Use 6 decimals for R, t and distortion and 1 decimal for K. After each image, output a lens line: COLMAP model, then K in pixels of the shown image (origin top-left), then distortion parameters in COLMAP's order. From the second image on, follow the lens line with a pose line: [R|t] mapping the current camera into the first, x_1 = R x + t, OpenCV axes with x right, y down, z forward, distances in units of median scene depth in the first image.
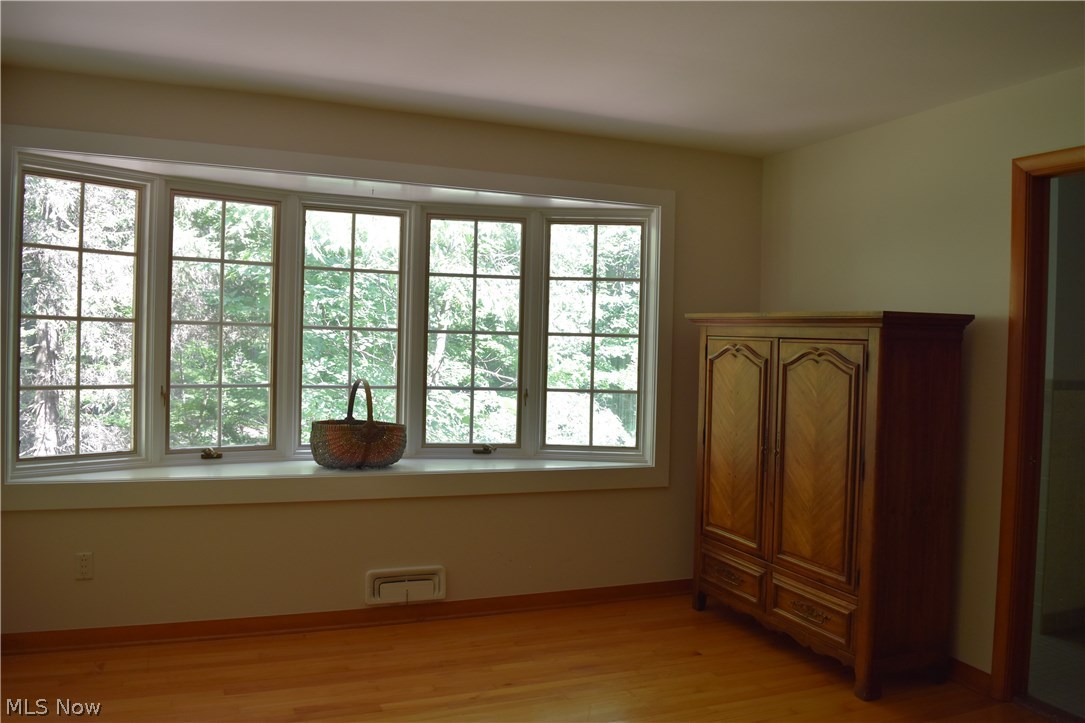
lens RADIAL K [[854.9, 0, 542.5], [0, 854.9, 361.5], [0, 0, 1]] dist [-0.077876, 0.005416]
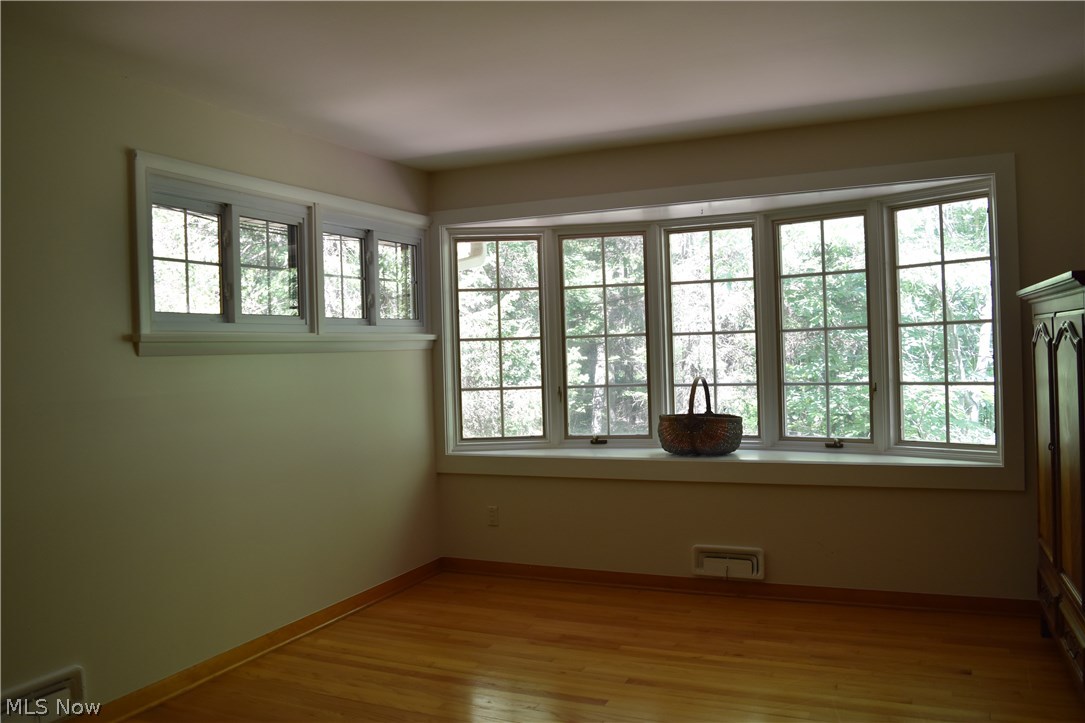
lens RADIAL K [[854.9, 0, 542.5], [0, 854.9, 361.5], [0, 0, 1]] dist [-0.077876, 0.005416]
pose [[0.686019, -0.040467, -0.726458, 0.486612], [0.035458, 0.999125, -0.022171, 0.017851], [0.726719, -0.010549, 0.686854, 0.066331]]
